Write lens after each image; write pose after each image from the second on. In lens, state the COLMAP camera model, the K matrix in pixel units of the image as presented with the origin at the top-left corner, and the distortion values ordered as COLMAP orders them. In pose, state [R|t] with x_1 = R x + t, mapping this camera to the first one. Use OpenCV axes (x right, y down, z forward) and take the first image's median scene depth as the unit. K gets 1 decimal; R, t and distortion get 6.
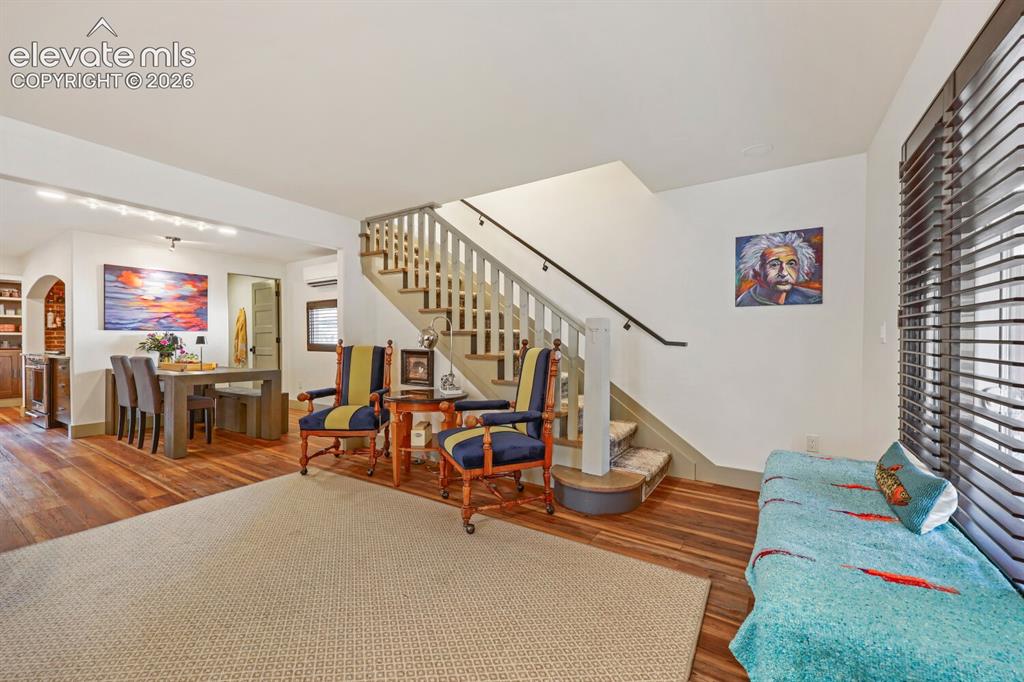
lens RADIAL K [[406.8, 0, 511.3], [0, 406.8, 343.1], [0, 0, 1]] dist [-0.000968, -0.000164]
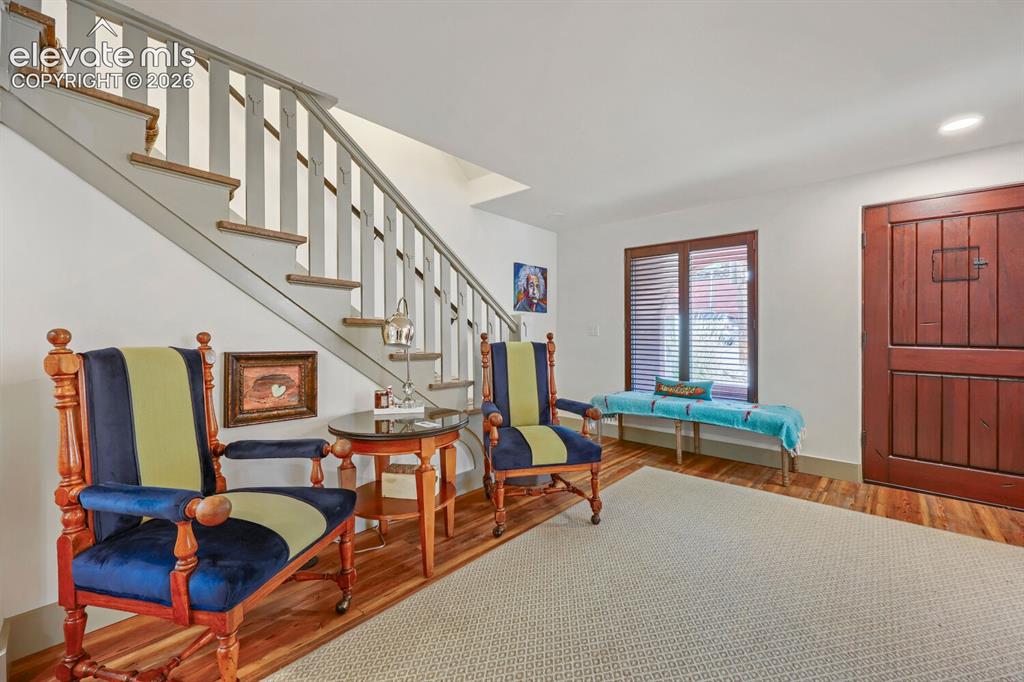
lens RADIAL K [[406.8, 0, 510.0], [0, 406.8, 334.4], [0, 0, 1]] dist [-0.000968, -0.000164]
pose [[0.172560, 0.005780, 0.984982, -0.885533], [0.014753, 0.999855, -0.008452, 0.004593], [-0.984888, 0.015990, 0.172450, 0.806683]]
